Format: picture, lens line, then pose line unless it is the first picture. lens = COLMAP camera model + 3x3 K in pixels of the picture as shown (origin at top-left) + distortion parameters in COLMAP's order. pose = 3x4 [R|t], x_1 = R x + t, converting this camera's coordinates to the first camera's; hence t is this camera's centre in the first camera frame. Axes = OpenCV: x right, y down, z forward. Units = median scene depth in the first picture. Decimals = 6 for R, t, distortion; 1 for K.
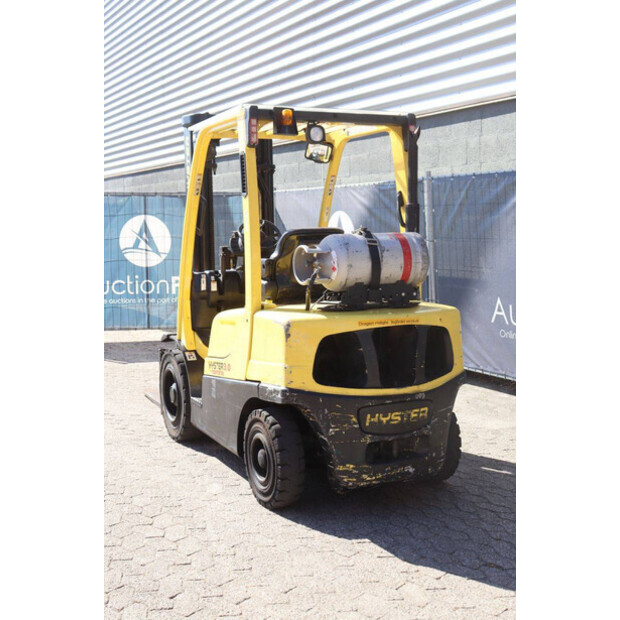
lens RADIAL K [[845.0, 0, 310.0], [0, 845.0, 310.0], [0, 0, 1]] dist [0.040775, 0.032784]
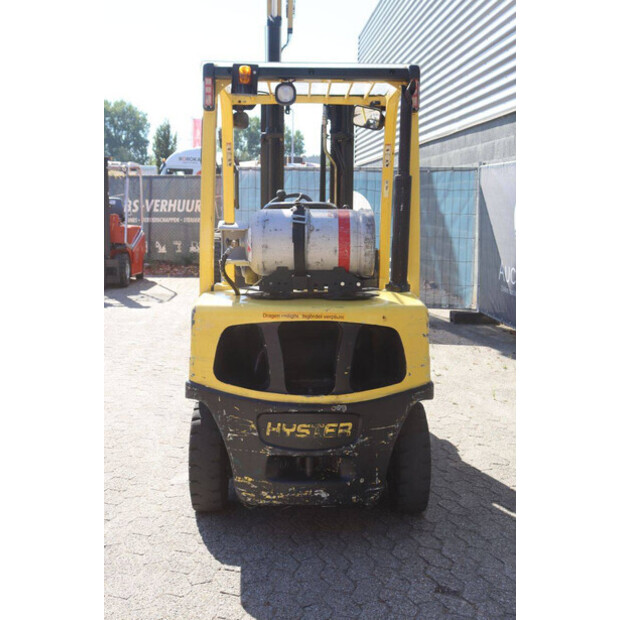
lens RADIAL K [[816.3, 0, 310.0], [0, 816.3, 310.0], [0, 0, 1]] dist [0.020577, 0.043692]
pose [[0.910399, 0.074551, -0.406958, 0.419633], [-0.062353, 0.997120, 0.043174, -0.026383], [0.409005, -0.013931, 0.912426, 0.262015]]
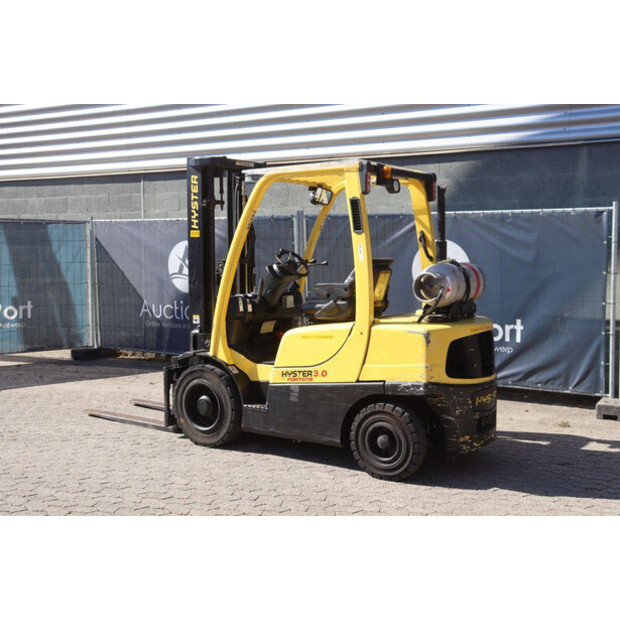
lens RADIAL K [[773.9, 0, 310.0], [0, 773.9, 310.0], [0, 0, 1]] dist [-0.007877, 0.081204]
pose [[0.866814, -0.027938, 0.497848, -0.750298], [0.040044, 0.999105, -0.013656, -0.009272], [-0.497021, 0.031773, 0.867157, 0.057041]]
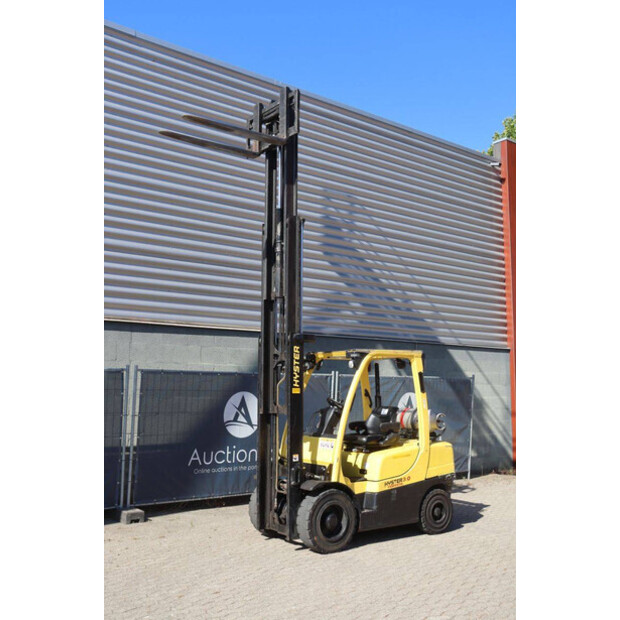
lens RADIAL K [[689.3, 0, 310.0], [0, 689.3, 310.0], [0, 0, 1]] dist [-0.030313, -0.003372]
pose [[-0.184073, 0.121884, 0.975326, -1.888228], [0.095484, 0.989806, -0.105673, -0.196228], [-0.978264, 0.073677, -0.193835, 1.710737]]
